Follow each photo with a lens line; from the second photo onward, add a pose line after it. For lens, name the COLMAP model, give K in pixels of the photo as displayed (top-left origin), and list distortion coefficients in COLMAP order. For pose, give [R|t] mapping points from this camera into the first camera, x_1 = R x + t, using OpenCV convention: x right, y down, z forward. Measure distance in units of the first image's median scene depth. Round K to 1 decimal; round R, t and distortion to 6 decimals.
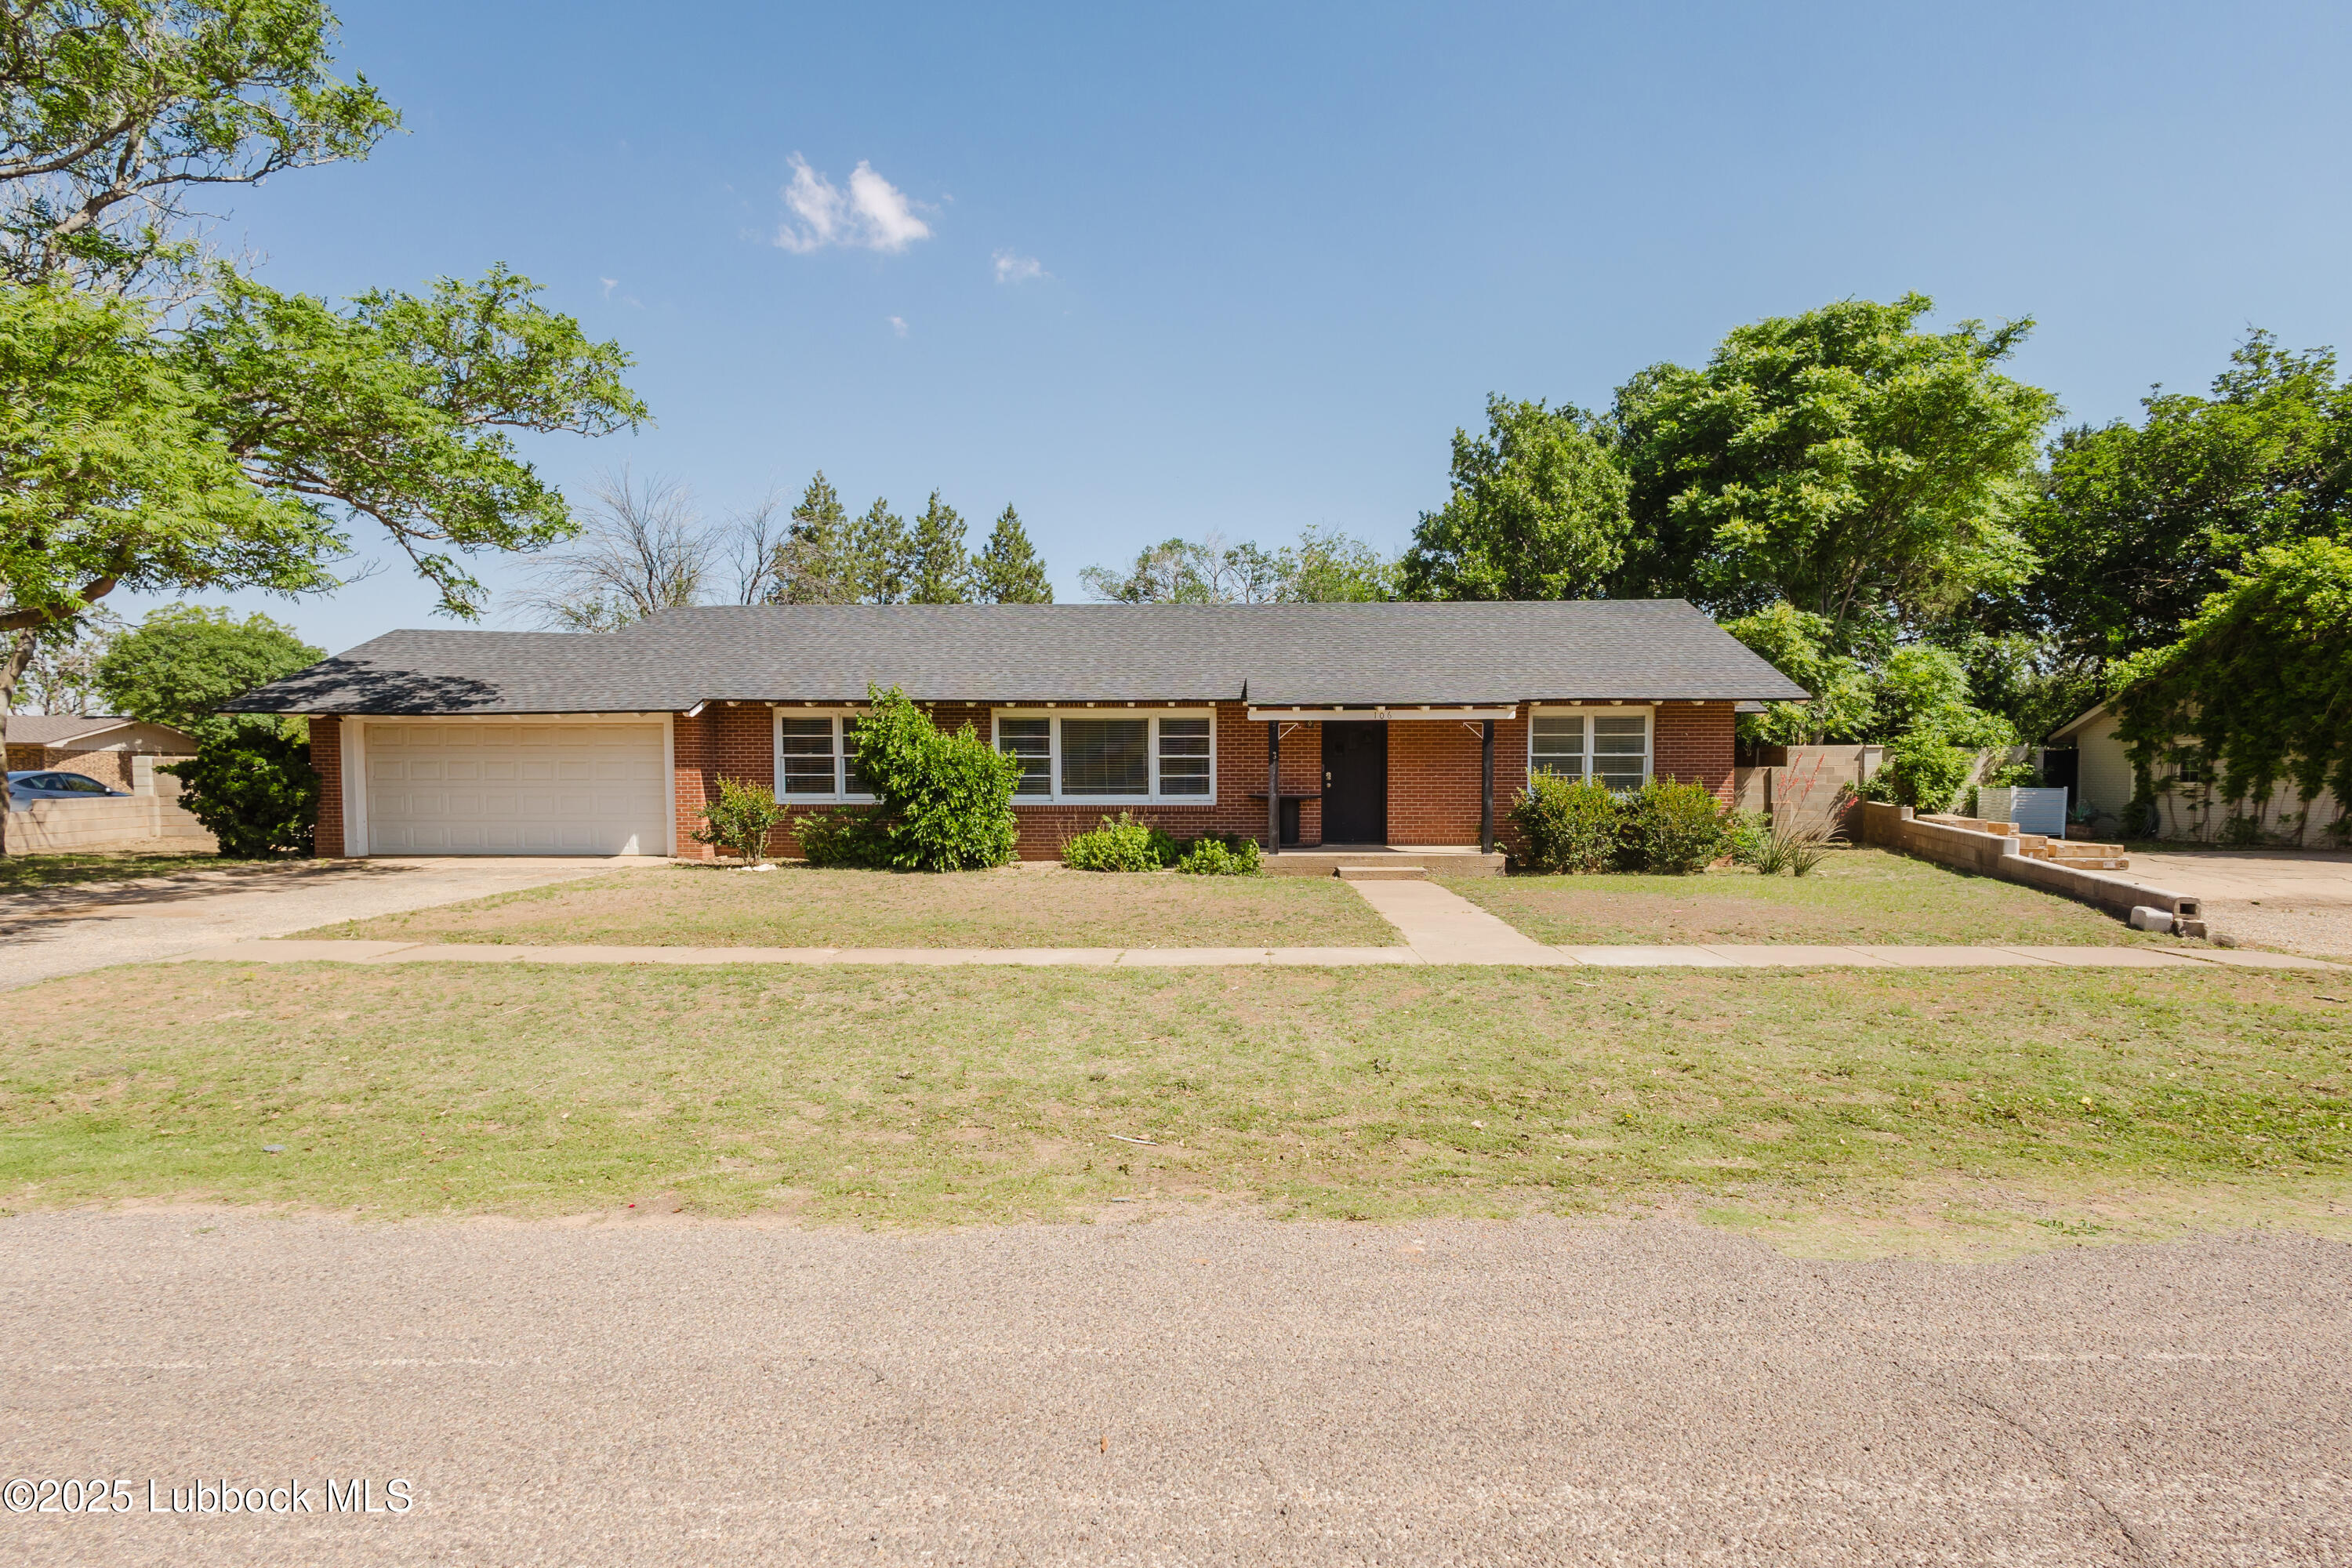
lens RADIAL K [[1084.0, 0, 1215.4], [0, 1084.0, 778.3], [0, 0, 1]] dist [0.024094, -0.006470]
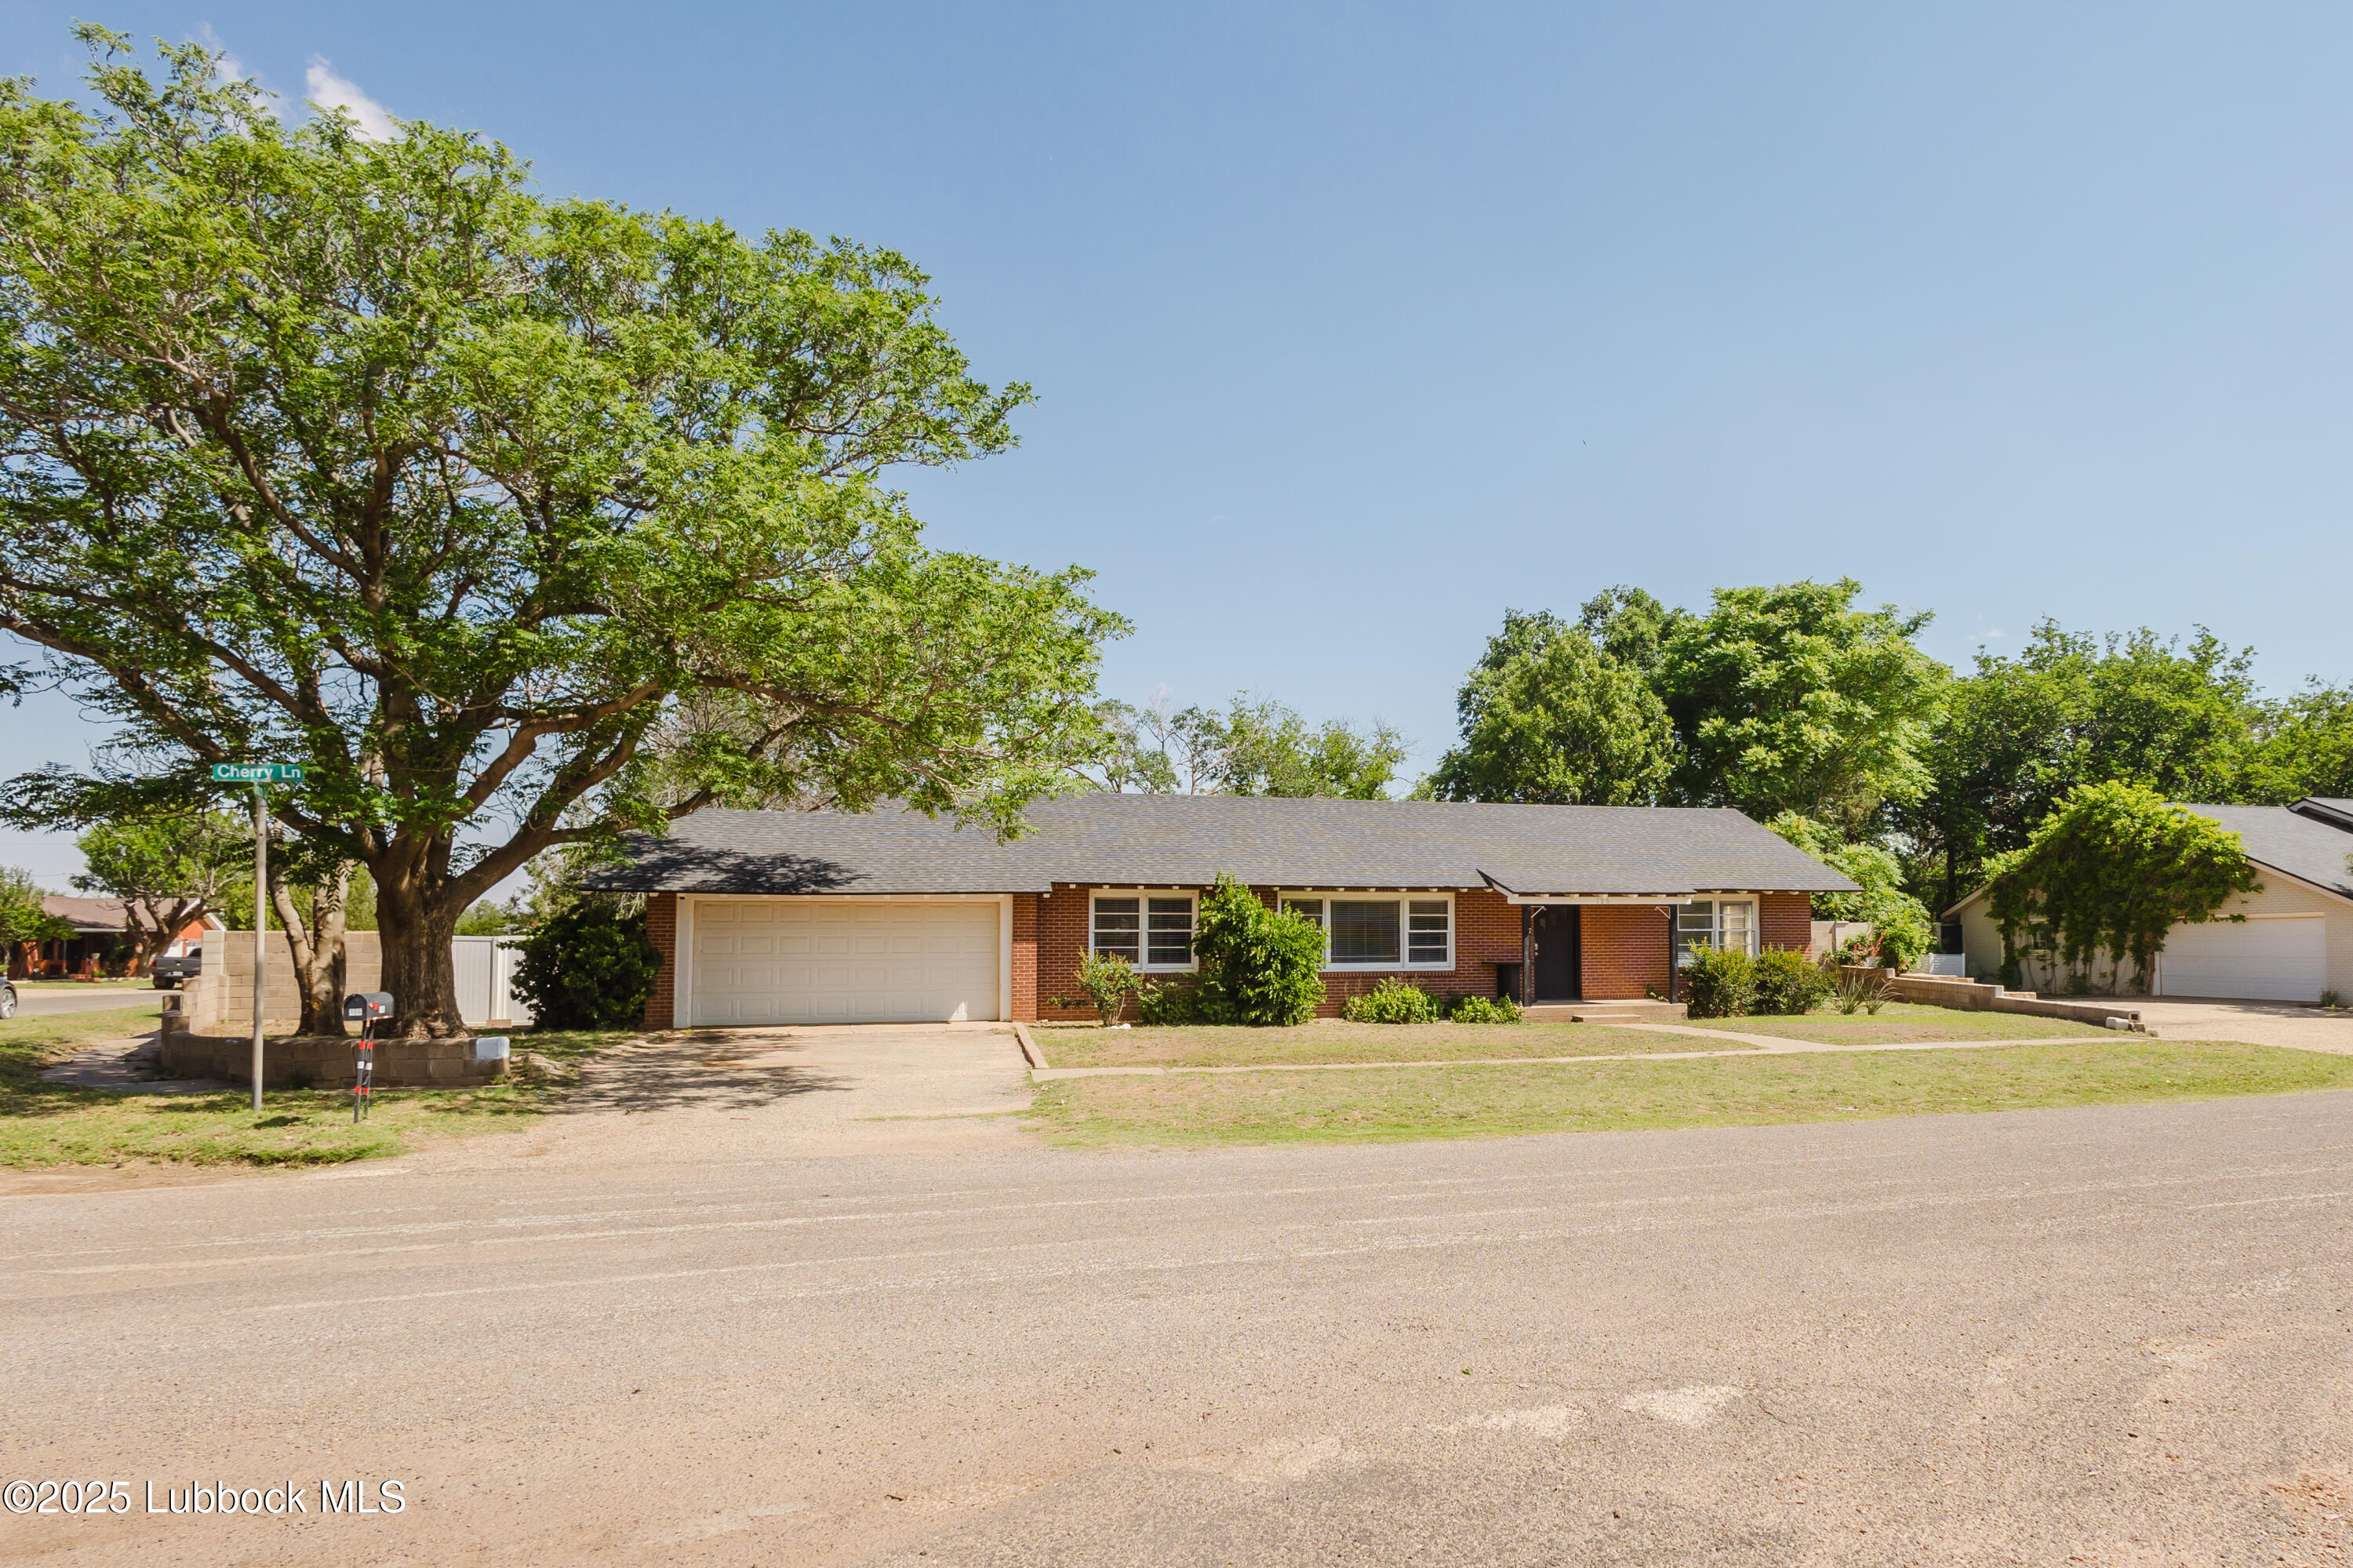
lens RADIAL K [[1238.1, 0, 1357.1], [0, 1238.1, 832.4], [0, 0, 1]] dist [0.003549, 0.000303]
pose [[0.960354, 0.021785, 0.277932, -0.491615], [0.004963, 0.995448, -0.095173, 0.001515], [-0.278740, 0.092779, 0.955874, -0.335607]]
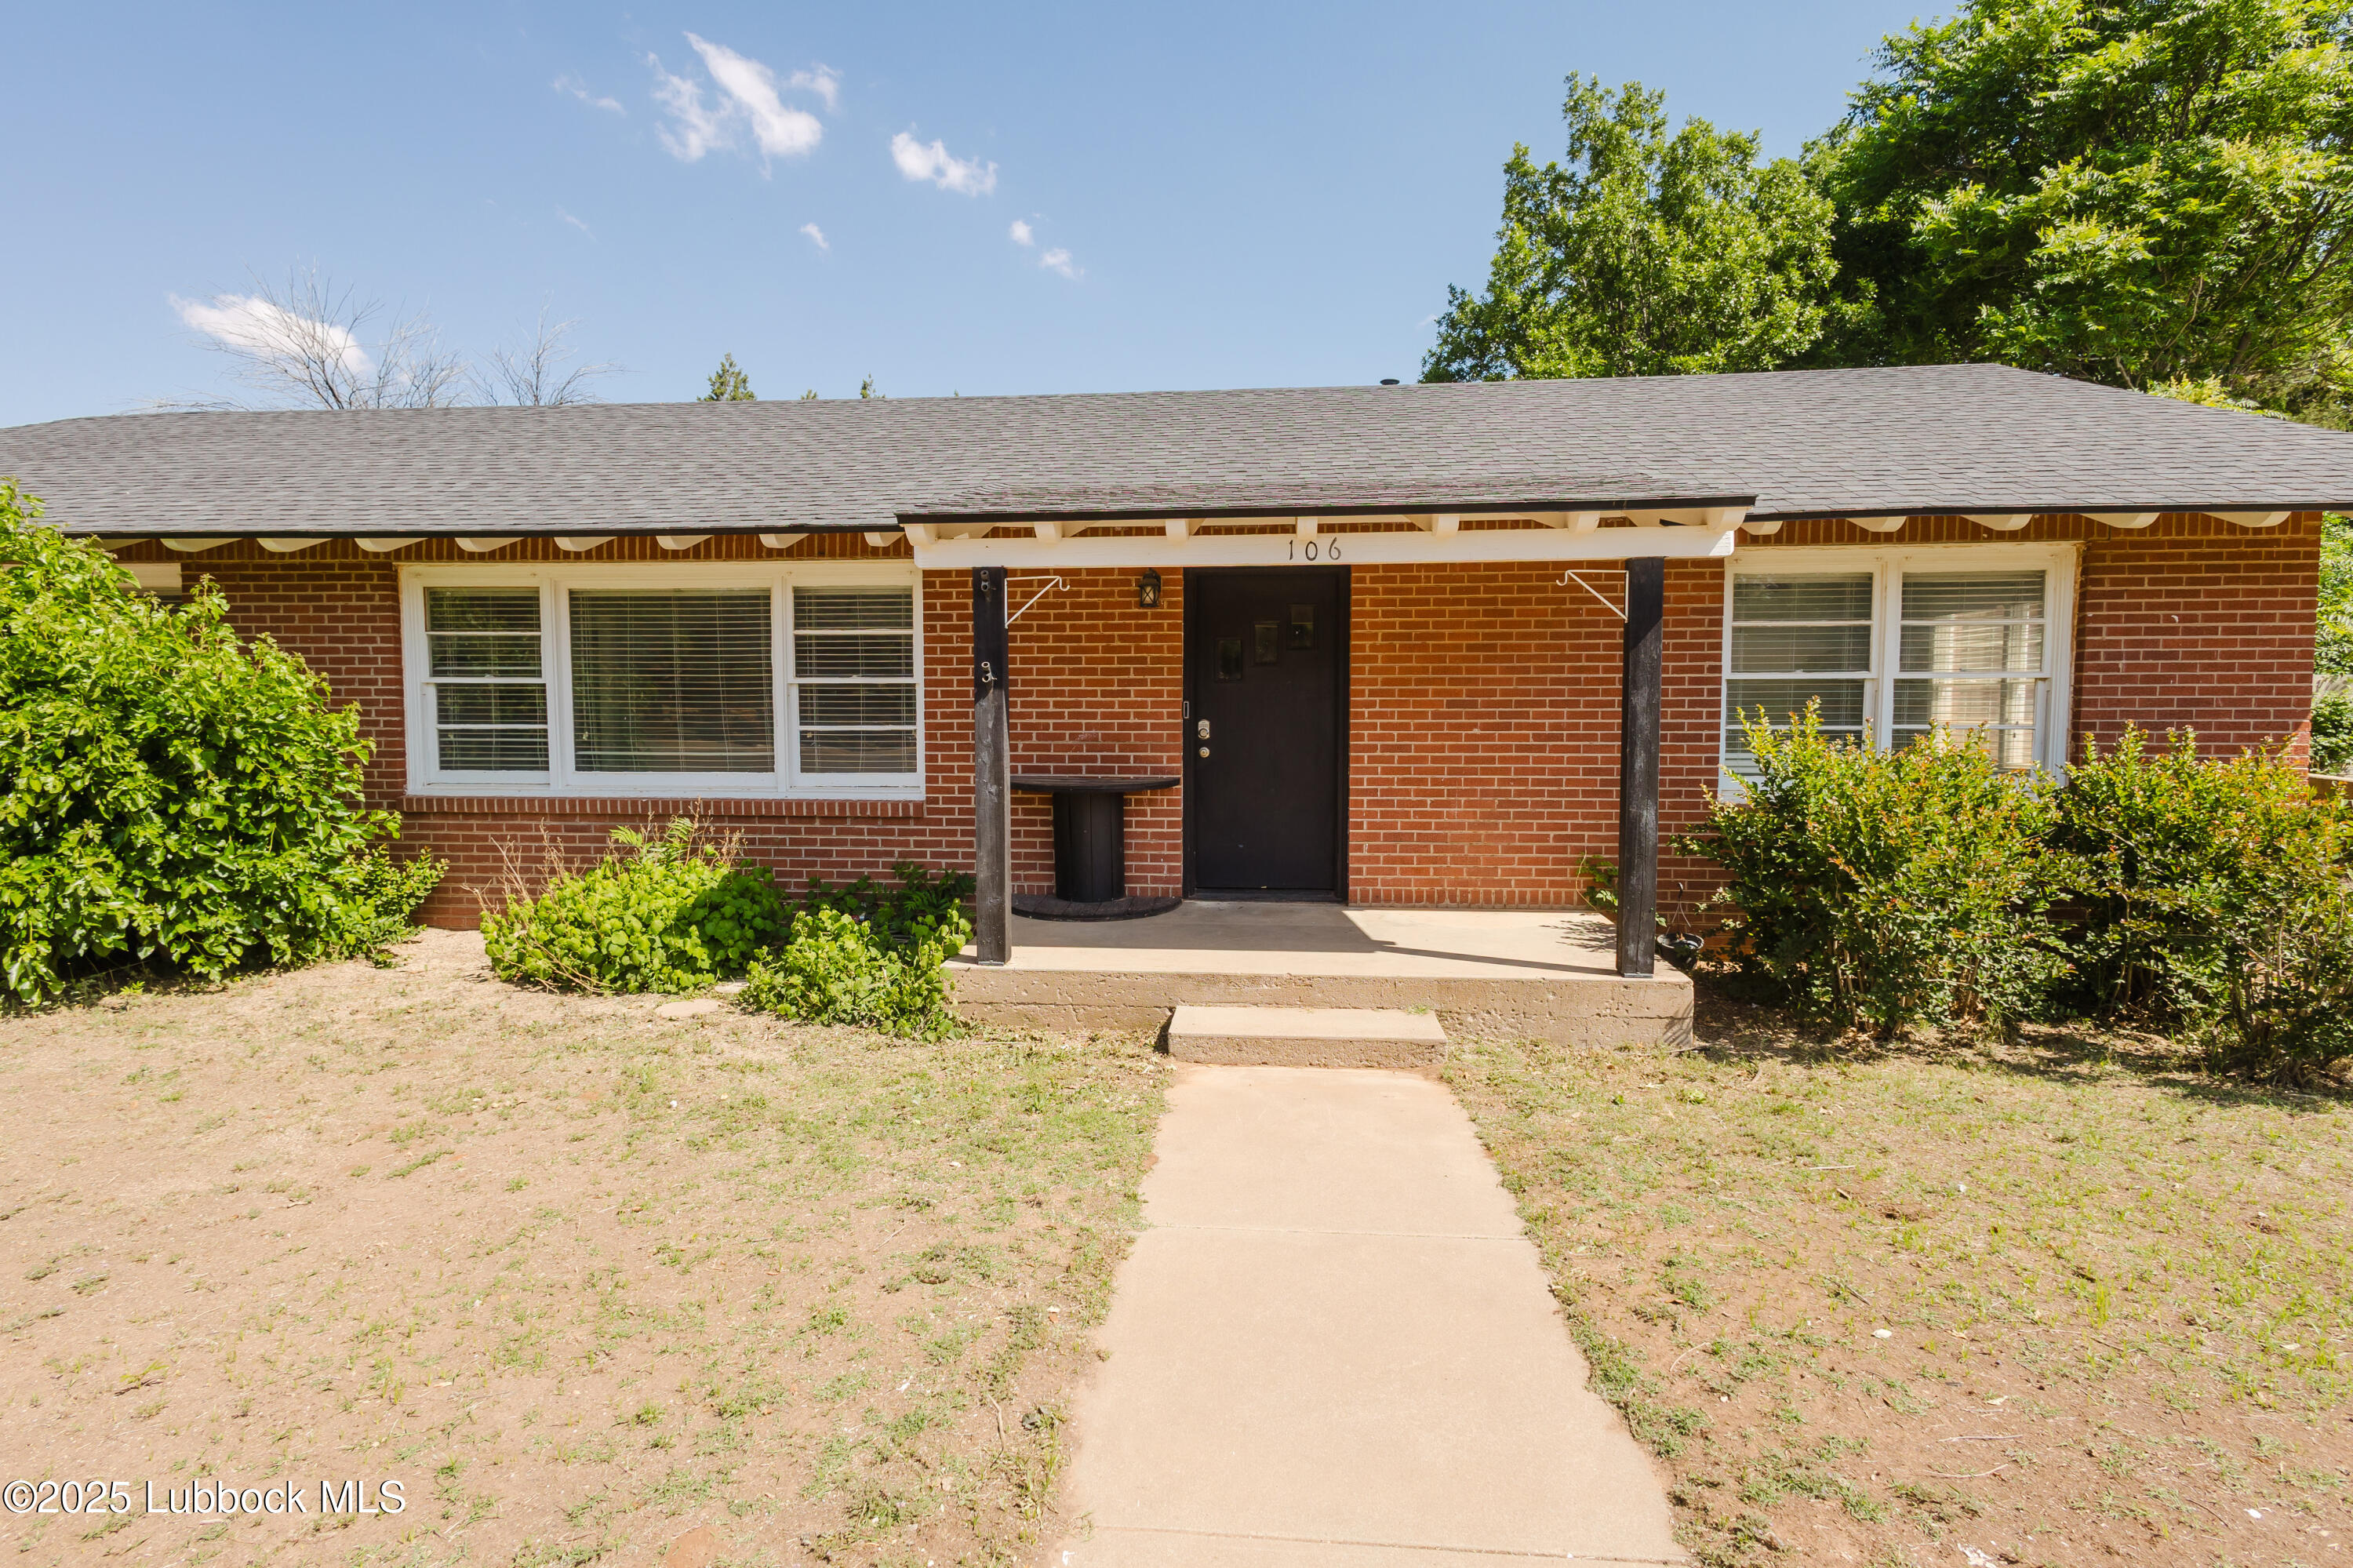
lens RADIAL K [[1079.3, 0, 1175.7], [0, 1079.3, 742.4], [0, 0, 1]] dist [0.011878, -0.000199]
pose [[0.997930, 0.004057, -0.064181, 0.116318], [-0.002652, 0.999755, 0.021959, -0.005996], [0.064254, -0.021743, 0.997697, 0.584253]]
